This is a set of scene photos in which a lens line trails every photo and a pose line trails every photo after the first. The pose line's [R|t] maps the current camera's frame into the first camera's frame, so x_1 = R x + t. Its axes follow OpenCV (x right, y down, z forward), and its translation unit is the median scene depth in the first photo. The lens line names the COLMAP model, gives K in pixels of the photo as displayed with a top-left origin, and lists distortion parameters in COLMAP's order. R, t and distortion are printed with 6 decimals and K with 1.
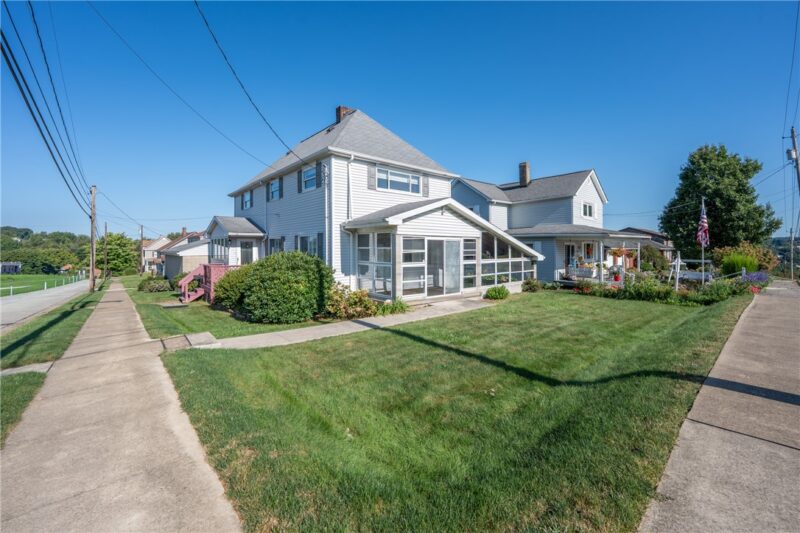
lens RADIAL K [[310.9, 0, 363.5], [0, 310.9, 247.6], [0, 0, 1]] dist [-0.010929, -0.000054]
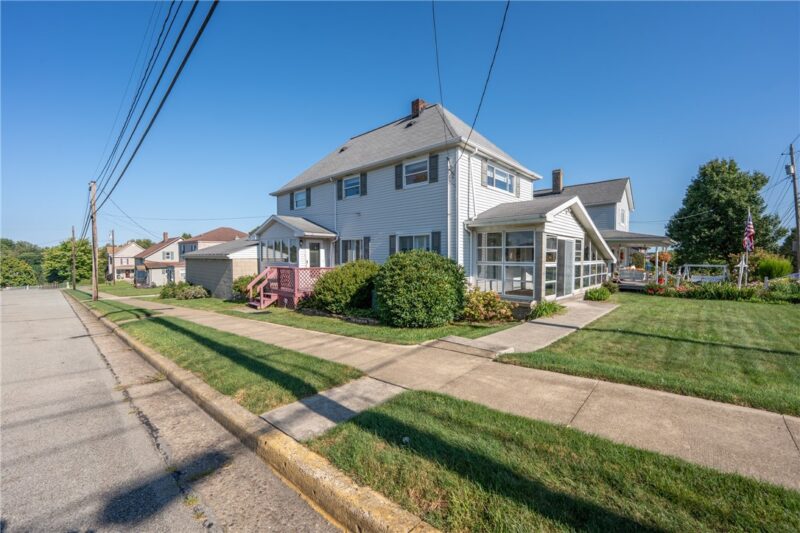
lens RADIAL K [[310.9, 0, 371.5], [0, 310.9, 265.5], [0, 0, 1]] dist [-0.010929, -0.000054]
pose [[0.995058, 0.000768, 0.099292, -0.306450], [-0.003763, 0.999543, 0.029986, 0.019799], [-0.099223, -0.030211, 0.994606, 0.061971]]
